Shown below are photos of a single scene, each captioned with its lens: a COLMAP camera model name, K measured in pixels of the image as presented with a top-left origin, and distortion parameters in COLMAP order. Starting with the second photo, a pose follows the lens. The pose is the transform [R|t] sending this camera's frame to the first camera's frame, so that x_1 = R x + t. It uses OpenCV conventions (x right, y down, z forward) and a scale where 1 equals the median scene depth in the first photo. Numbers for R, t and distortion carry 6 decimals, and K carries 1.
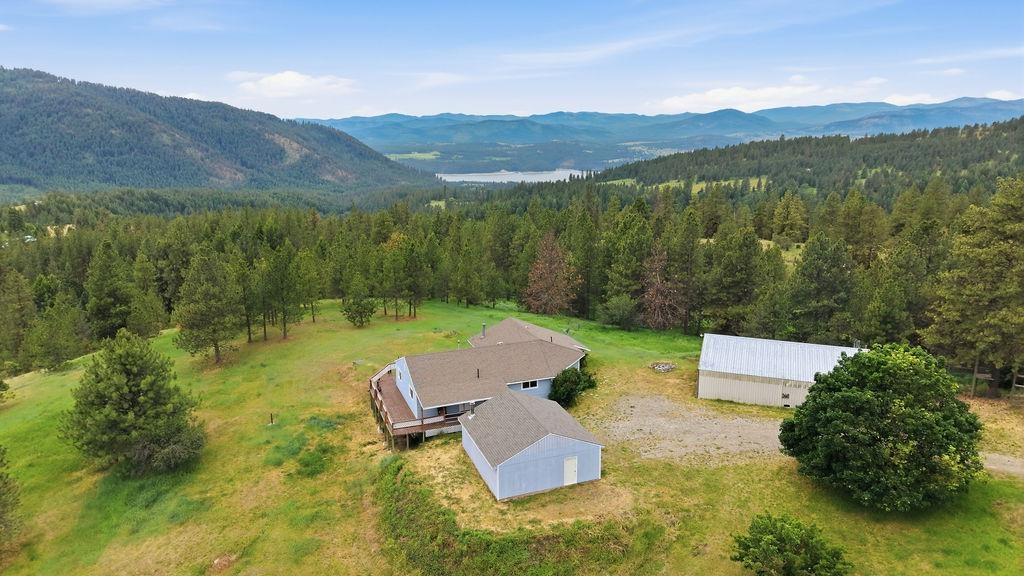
lens RADIAL K [[736.1, 0, 509.5], [0, 736.1, 290.5], [0, 0, 1]] dist [0.026155, -0.030946]
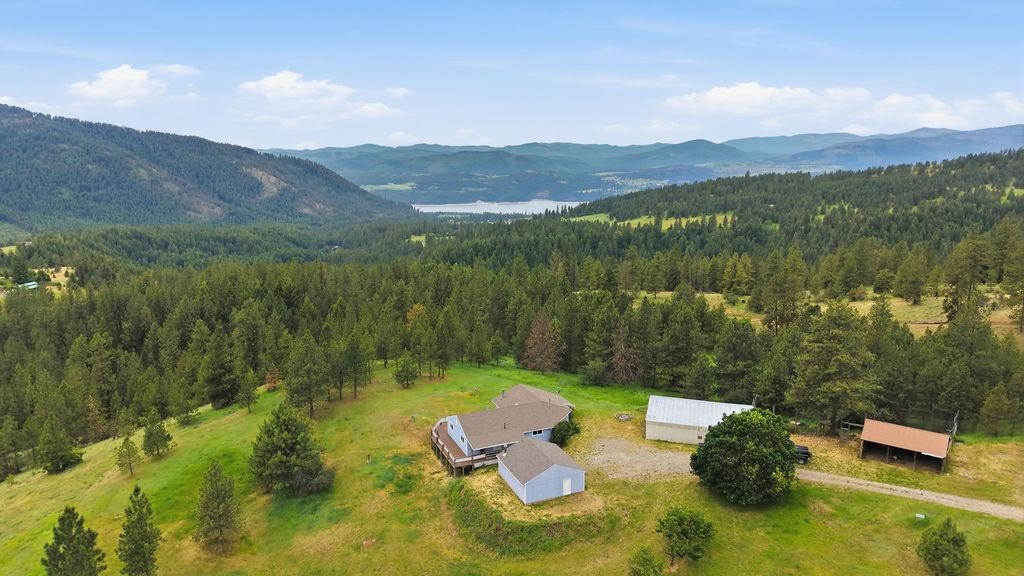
lens RADIAL K [[736.1, 0, 513.7], [0, 736.1, 286.3], [0, 0, 1]] dist [0.026155, -0.030946]
pose [[0.999225, -0.008842, 0.038352, -0.033174], [0.010527, 0.998977, -0.043978, -0.046749], [-0.037924, 0.044348, 0.998296, -0.234138]]
